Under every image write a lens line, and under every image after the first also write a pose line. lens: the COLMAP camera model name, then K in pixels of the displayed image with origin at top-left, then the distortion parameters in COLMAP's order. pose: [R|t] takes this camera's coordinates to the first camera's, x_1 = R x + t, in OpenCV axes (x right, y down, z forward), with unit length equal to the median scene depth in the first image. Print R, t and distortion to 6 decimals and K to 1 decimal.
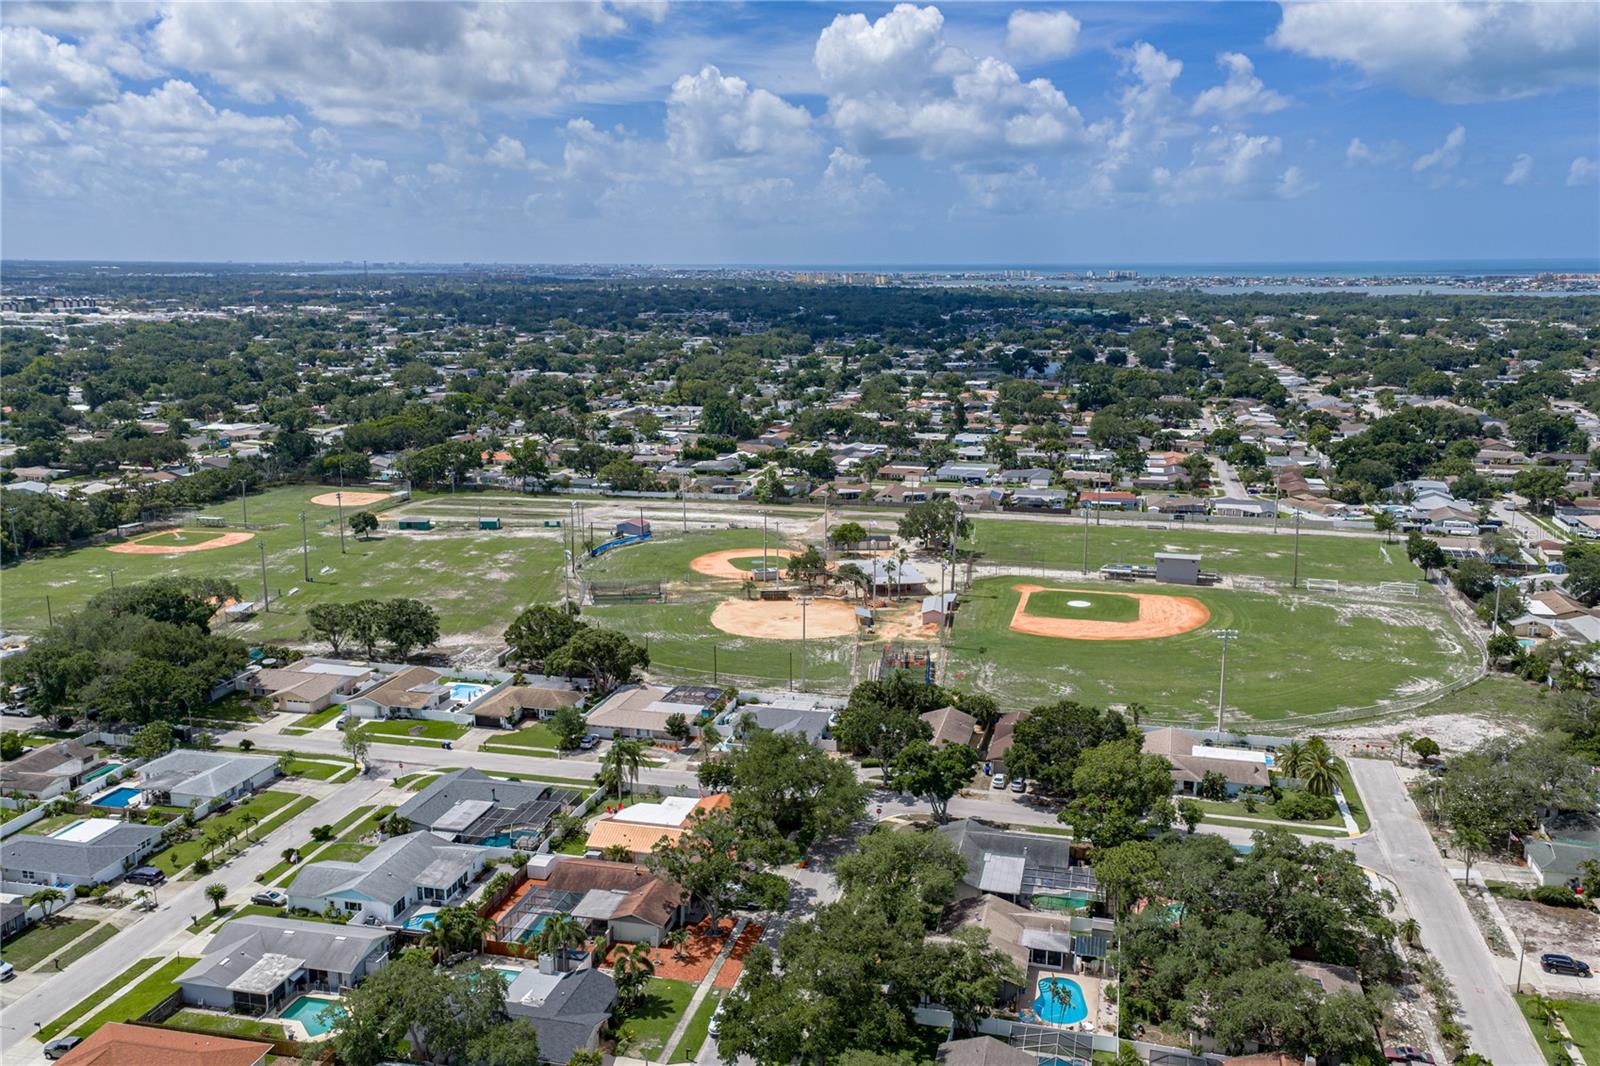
lens RADIAL K [[1329.4, 0, 794.6], [0, 1329.4, 538.5], [0, 0, 1]] dist [0.067876, -0.007227]
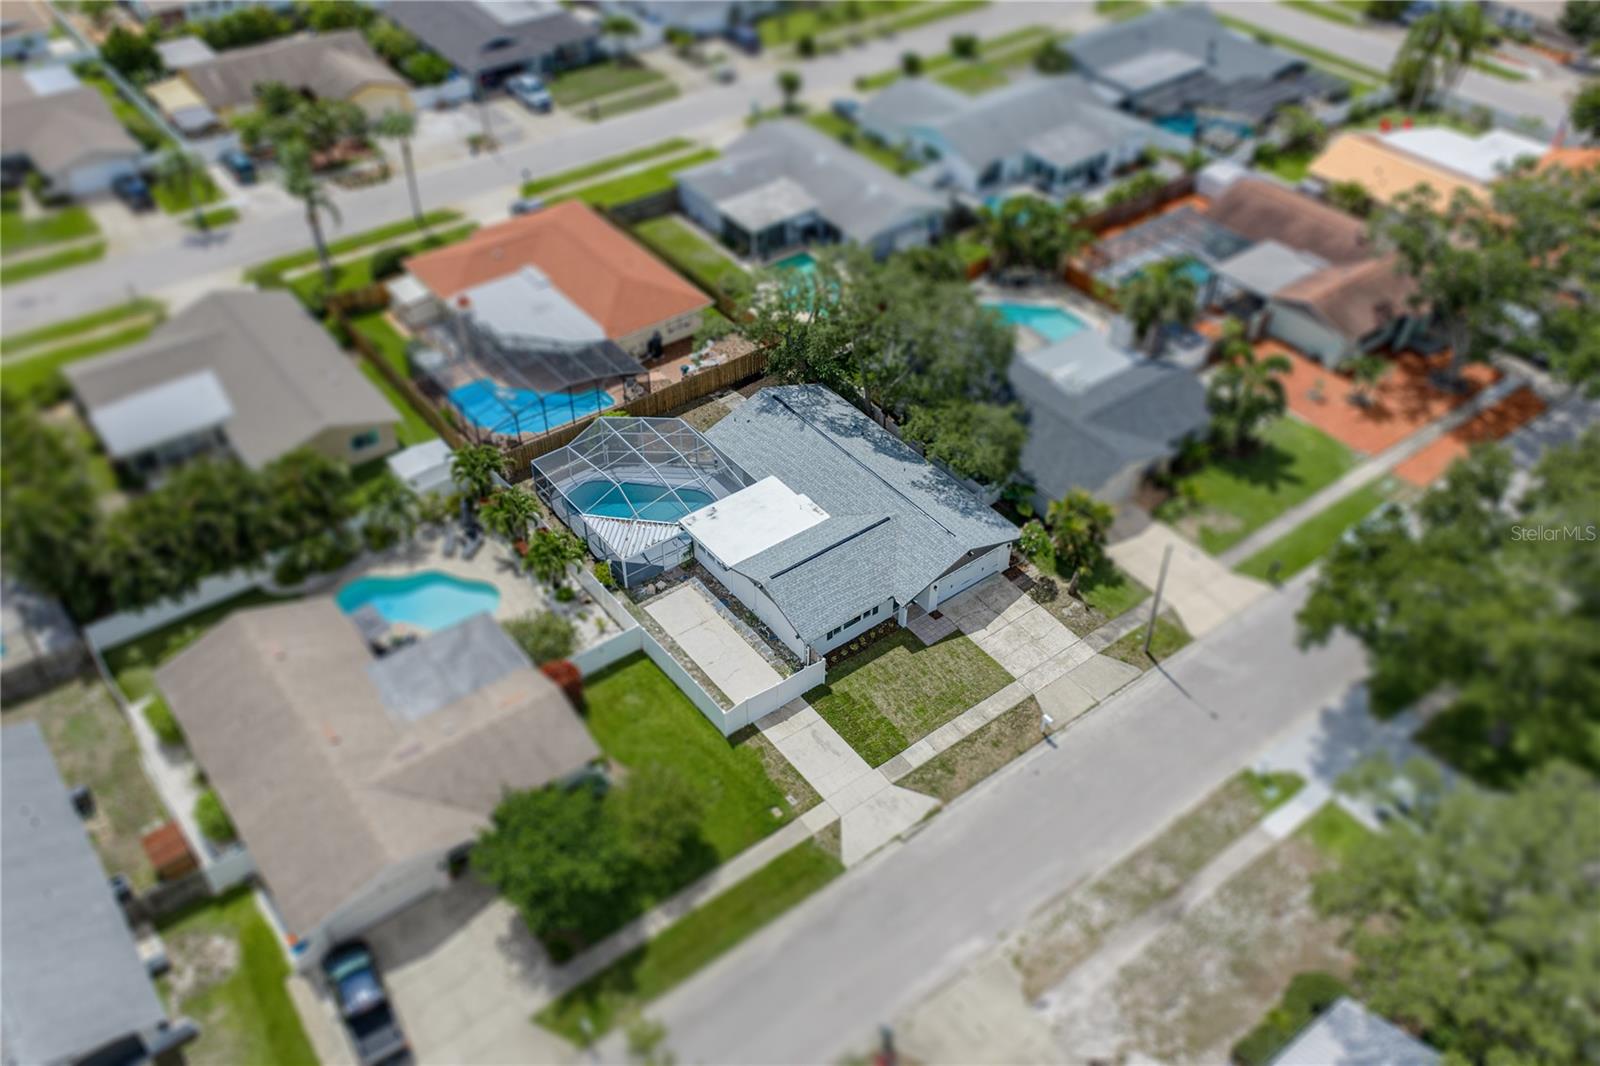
lens RADIAL K [[1329.4, 0, 794.6], [0, 1329.4, 538.5], [0, 0, 1]] dist [0.067876, -0.007227]
pose [[0.783472, 0.415738, -0.461882, 0.012697], [-0.136631, 0.840313, 0.524600, 0.087161], [0.606221, -0.347902, 0.715164, 0.389287]]
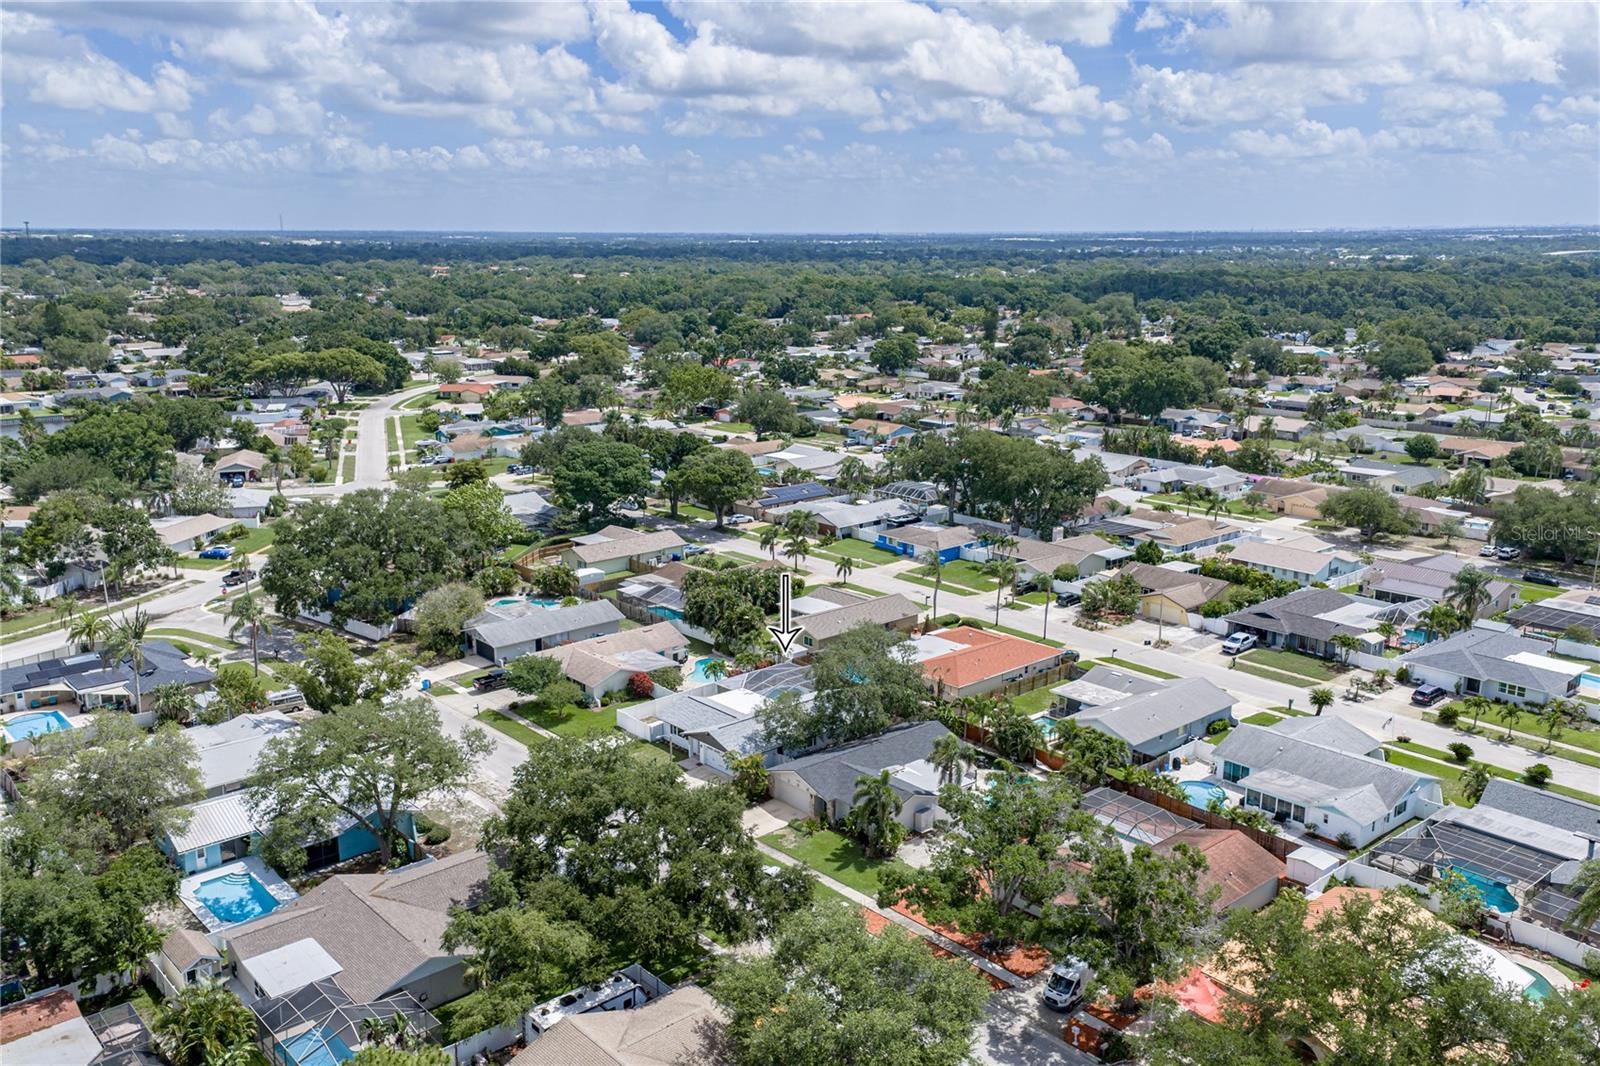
lens RADIAL K [[1329.4, 0, 794.6], [0, 1329.4, 538.5], [0, 0, 1]] dist [0.067876, -0.007227]
pose [[-0.571881, 0.188144, -0.798470, 0.418040], [-0.165510, 0.926865, 0.336939, -0.062318], [0.803467, 0.324844, -0.498917, 1.107260]]
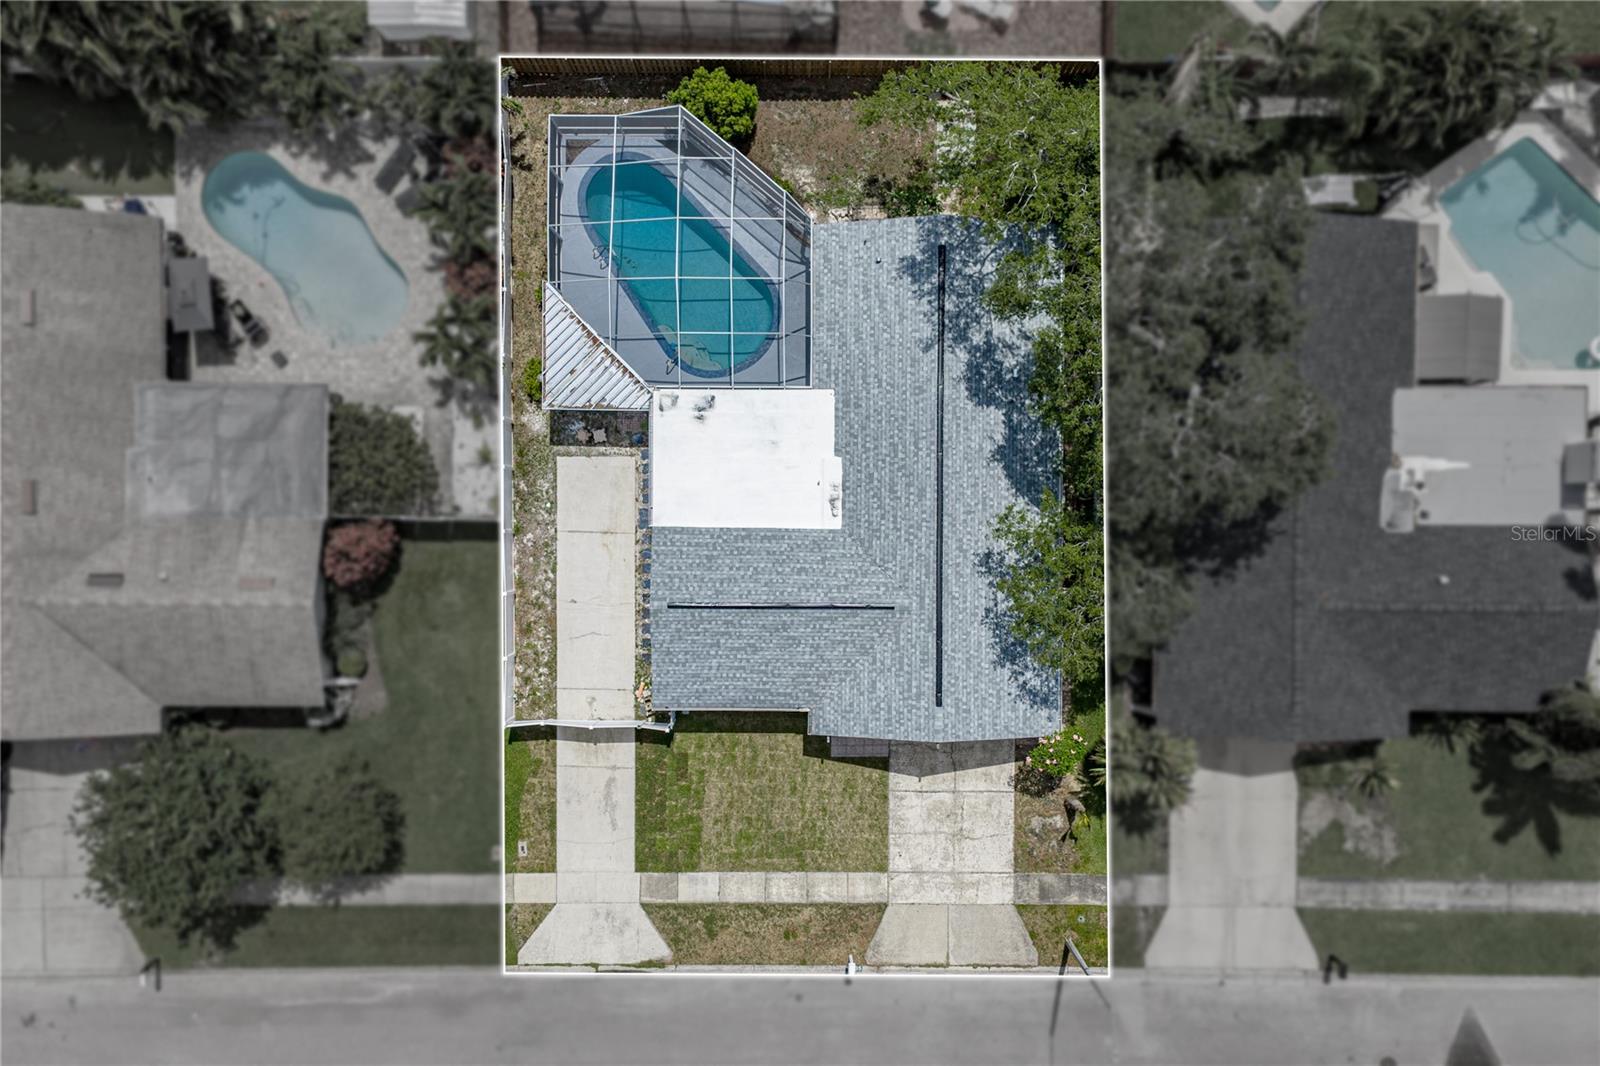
lens RADIAL K [[1329.4, 0, 794.6], [0, 1329.4, 538.5], [0, 0, 1]] dist [0.067876, -0.007227]
pose [[0.242607, 0.970052, 0.011853, -0.187819], [-0.195921, 0.037025, 0.979921, 0.032826], [0.950135, -0.240058, 0.199036, 0.646681]]
